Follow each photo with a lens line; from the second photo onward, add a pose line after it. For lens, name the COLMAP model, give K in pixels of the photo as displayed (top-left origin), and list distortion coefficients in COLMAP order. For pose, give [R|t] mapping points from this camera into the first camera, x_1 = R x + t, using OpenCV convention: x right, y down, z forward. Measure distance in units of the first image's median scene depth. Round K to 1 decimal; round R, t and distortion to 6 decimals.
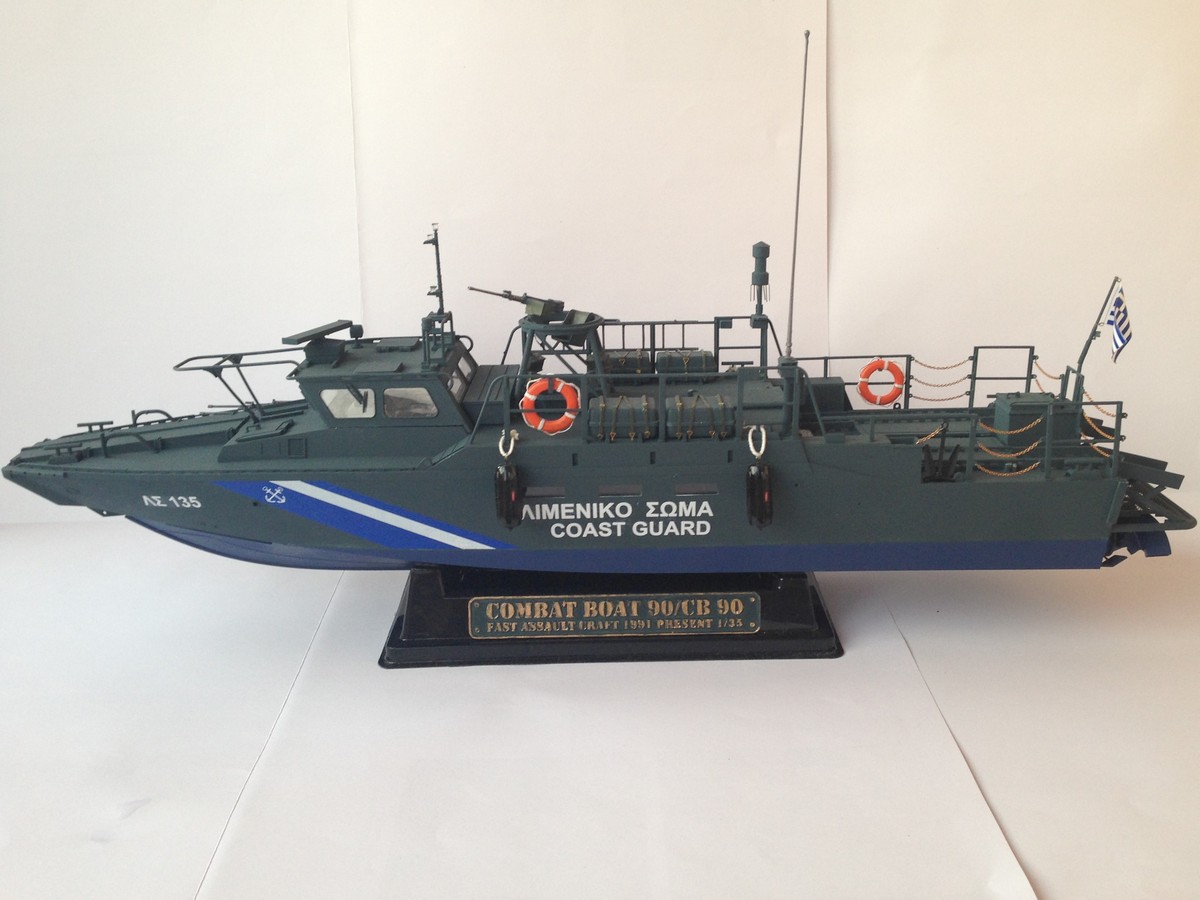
lens RADIAL K [[1161.3, 0, 599.7], [0, 1161.3, 382.9], [0, 0, 1]] dist [-0.003185, -0.000901]
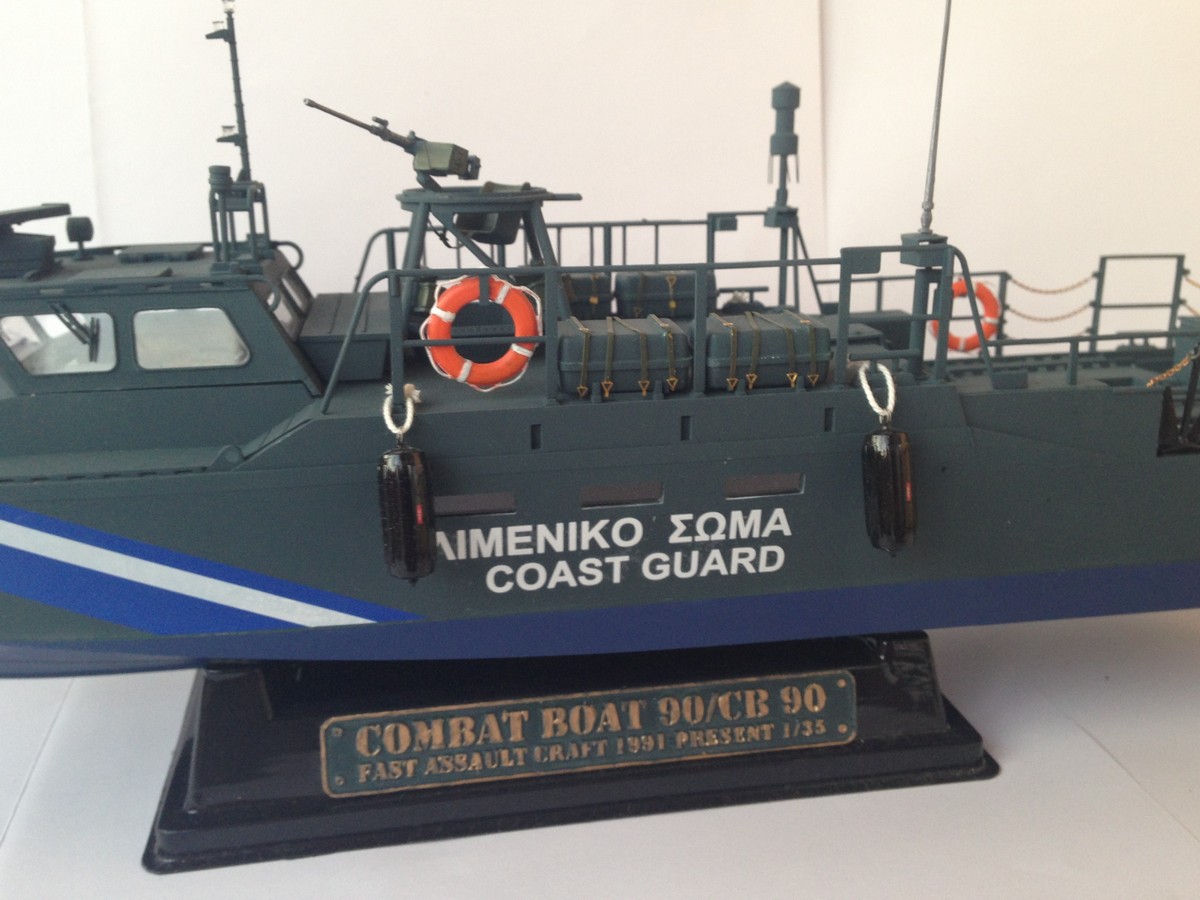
lens RADIAL K [[1213.9, 0, 601.0], [0, 1213.9, 407.0], [0, 0, 1]] dist [0.072285, -0.179145]
pose [[0.985470, -0.033822, 0.166446, -0.075488], [0.034925, 0.999383, -0.003709, 0.052130], [-0.166217, 0.009468, 0.986044, 0.440717]]
